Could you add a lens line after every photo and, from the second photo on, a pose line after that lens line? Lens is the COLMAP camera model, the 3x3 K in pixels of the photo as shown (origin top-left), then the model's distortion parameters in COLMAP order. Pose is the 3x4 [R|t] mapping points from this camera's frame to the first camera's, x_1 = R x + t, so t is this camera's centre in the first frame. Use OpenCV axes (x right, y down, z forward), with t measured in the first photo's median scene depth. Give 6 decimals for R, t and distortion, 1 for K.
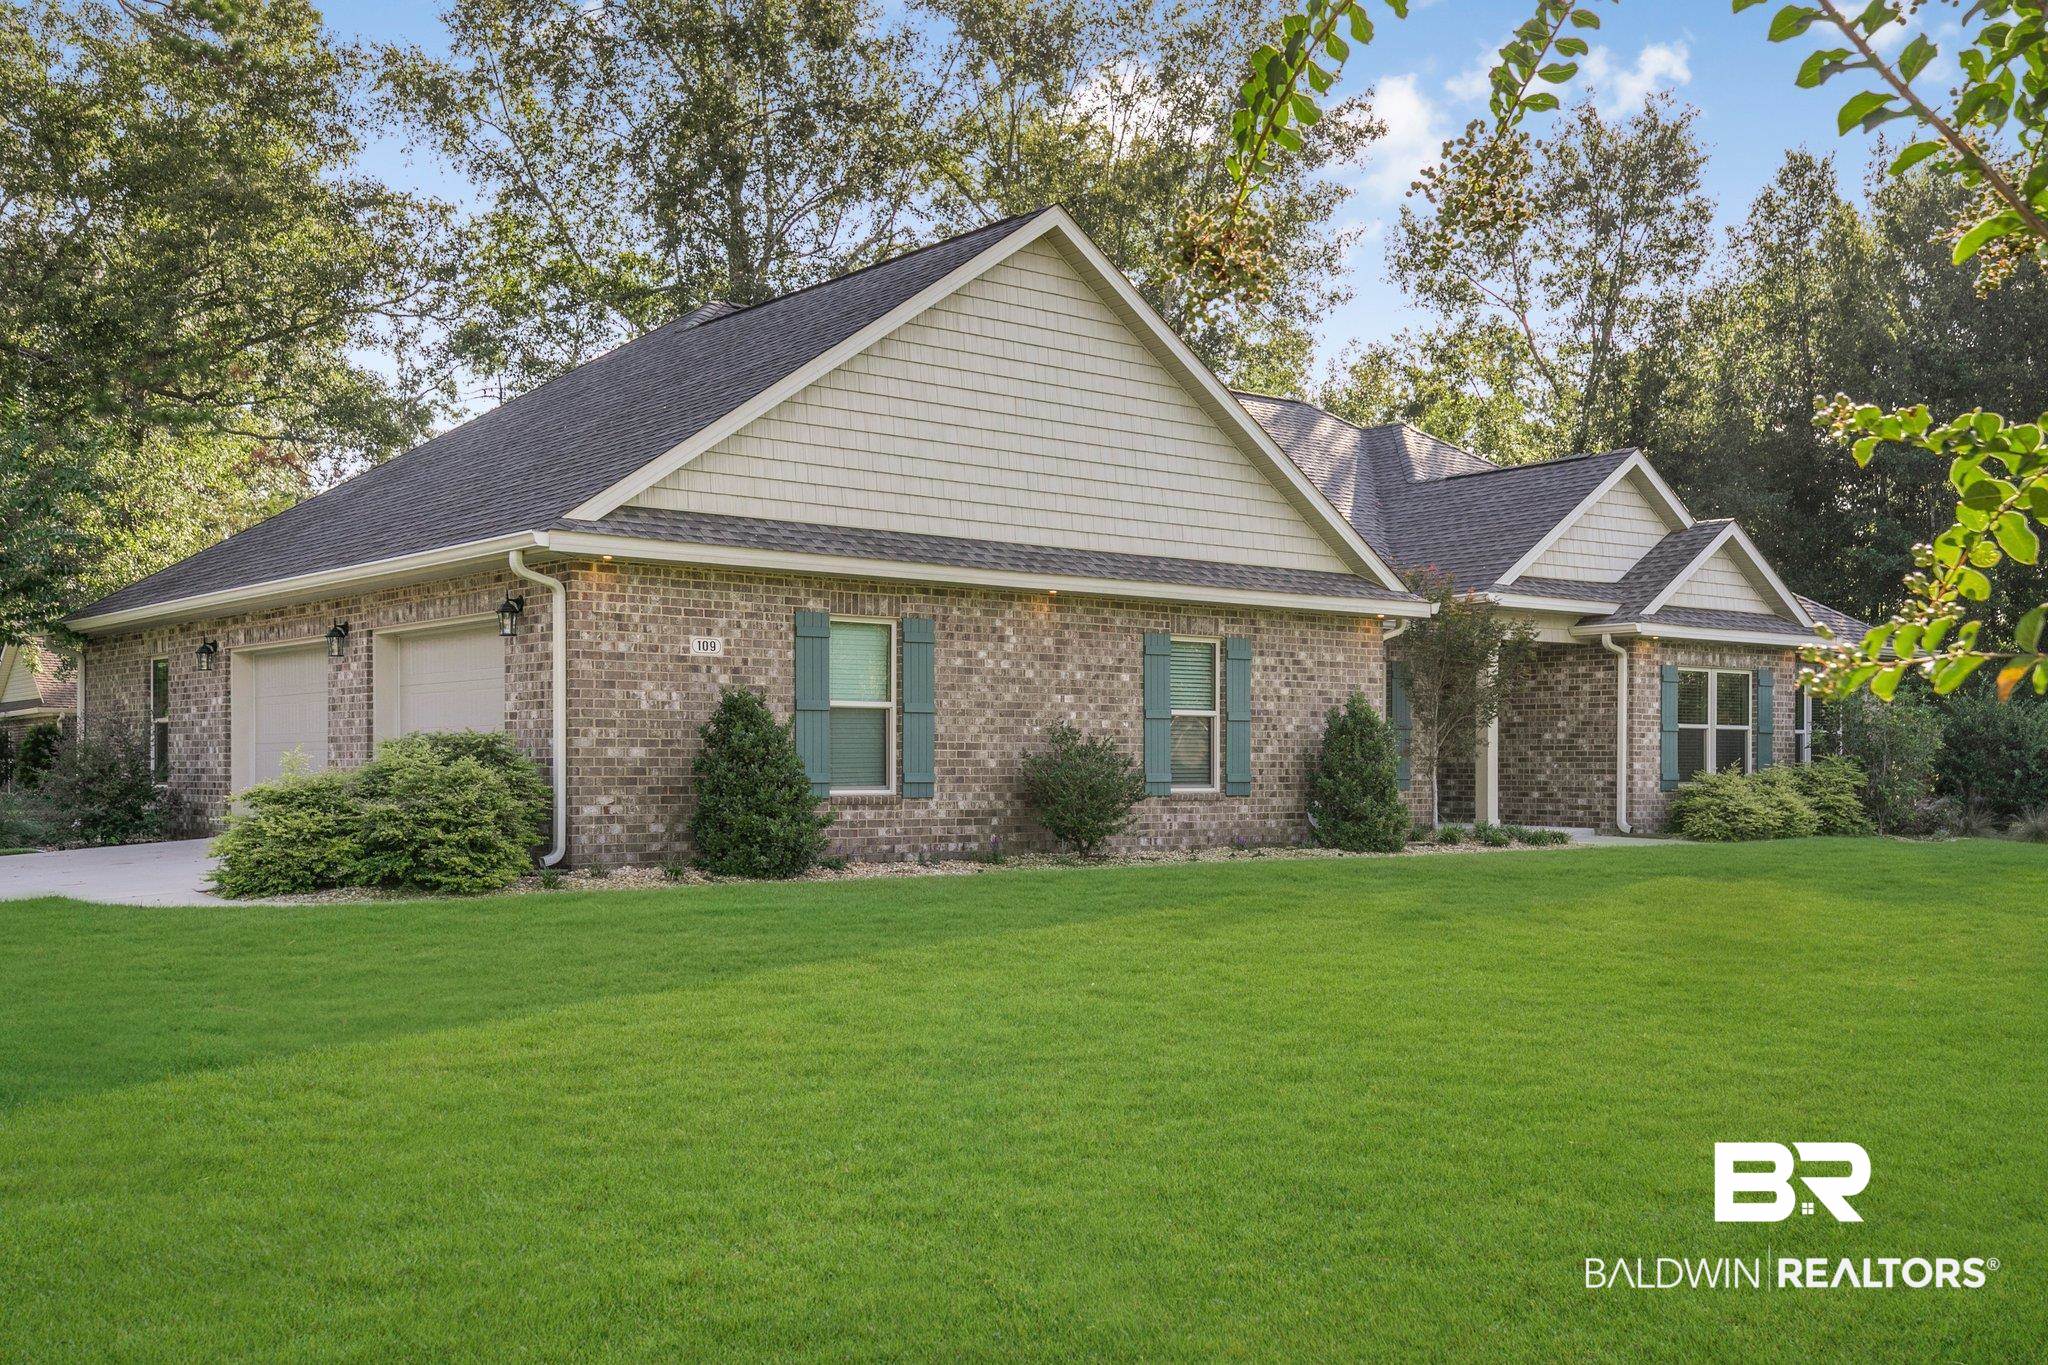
lens RADIAL K [[2092.2, 0, 1024.0], [0, 2092.2, 682.5], [0, 0, 1]] dist [0.014469, 0.002720]
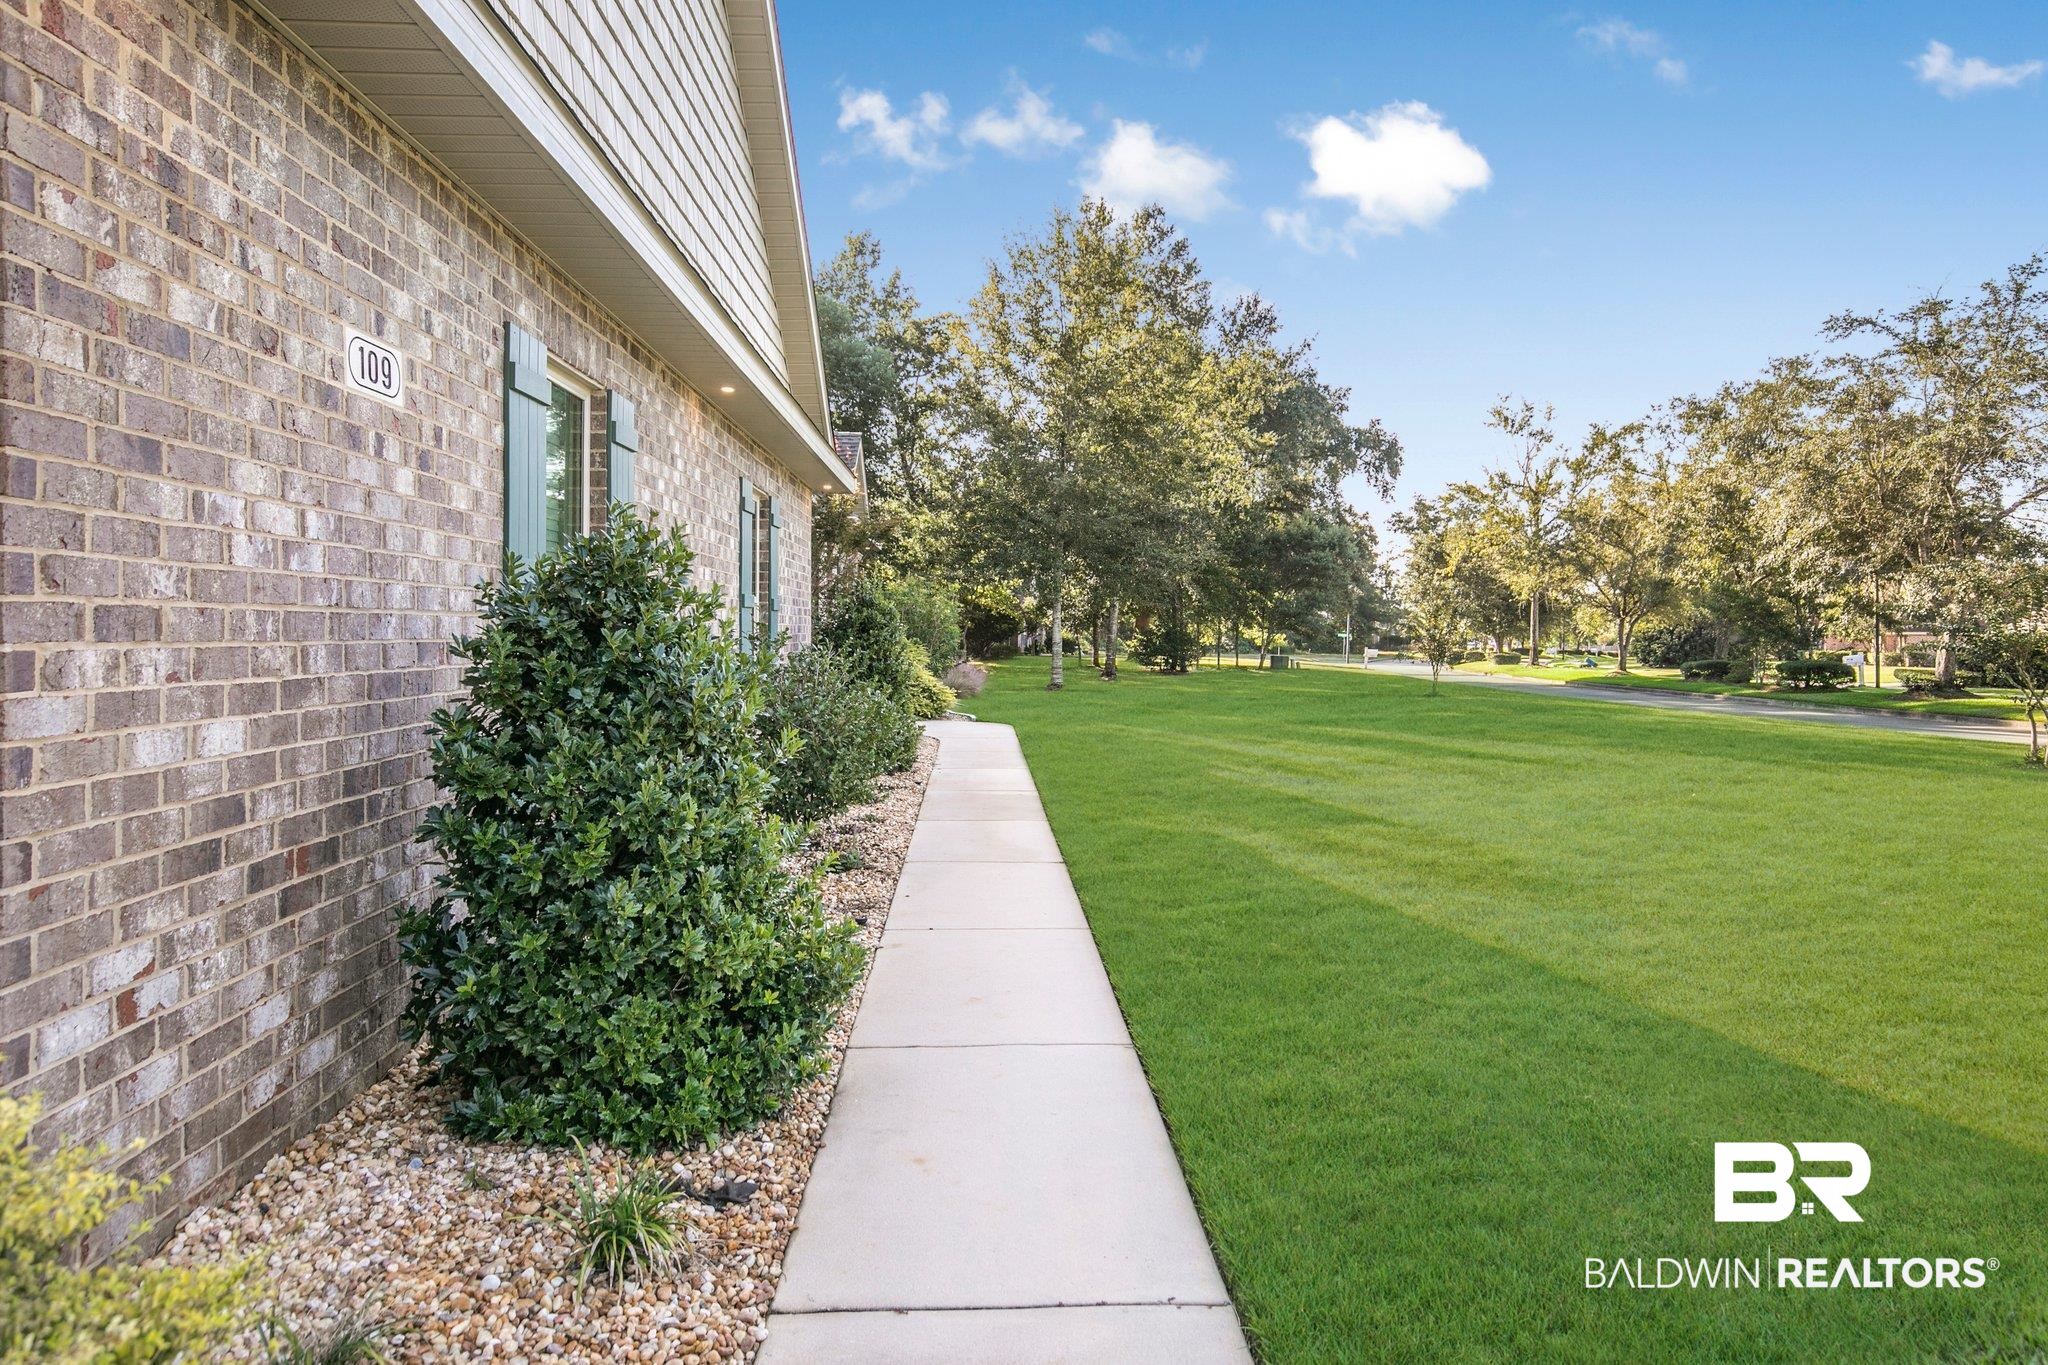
lens RADIAL K [[1268.8, 0, 1022.0], [0, 1268.8, 609.8], [0, 0, 1]] dist [0.029254, 0.000156]
pose [[0.612008, 0.008951, 0.790801, -0.221325], [-0.028559, 0.999534, 0.010789, 0.012059], [-0.790336, -0.029188, 0.611978, 0.740013]]
